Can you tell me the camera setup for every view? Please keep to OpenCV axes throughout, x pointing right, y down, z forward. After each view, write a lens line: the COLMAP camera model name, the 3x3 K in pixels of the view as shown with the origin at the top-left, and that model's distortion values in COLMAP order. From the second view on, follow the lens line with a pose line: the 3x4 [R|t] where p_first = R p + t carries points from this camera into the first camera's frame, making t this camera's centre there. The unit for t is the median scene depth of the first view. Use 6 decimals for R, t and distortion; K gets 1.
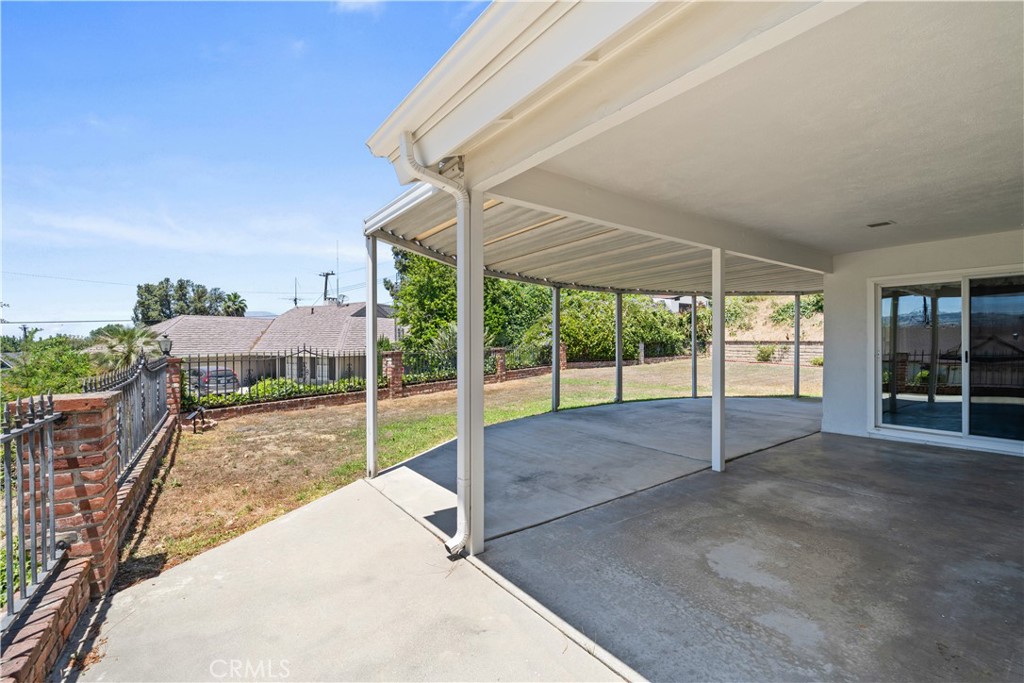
lens RADIAL K [[442.6, 0, 514.0], [0, 442.6, 342.6], [0, 0, 1]] dist [-0.002186, -0.000241]
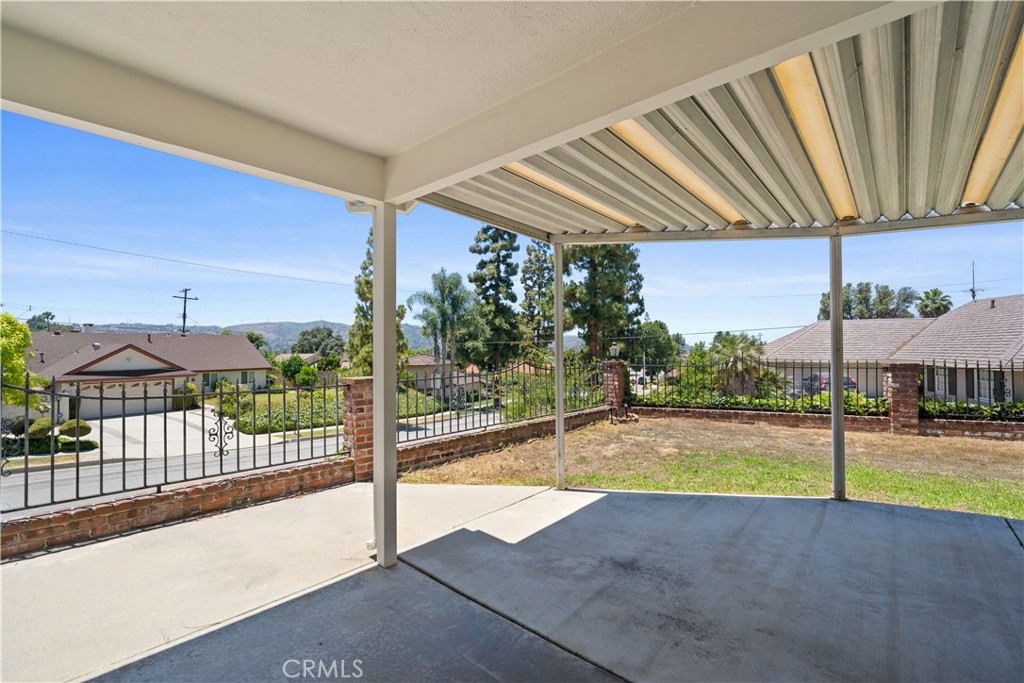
lens RADIAL K [[442.6, 0, 514.1], [0, 442.6, 344.9], [0, 0, 1]] dist [-0.002186, -0.000241]
pose [[0.210055, -0.003518, -0.977683, 0.319539], [-0.001801, 0.999990, -0.003985, -0.005267], [0.977688, 0.002598, 0.210046, 0.361162]]
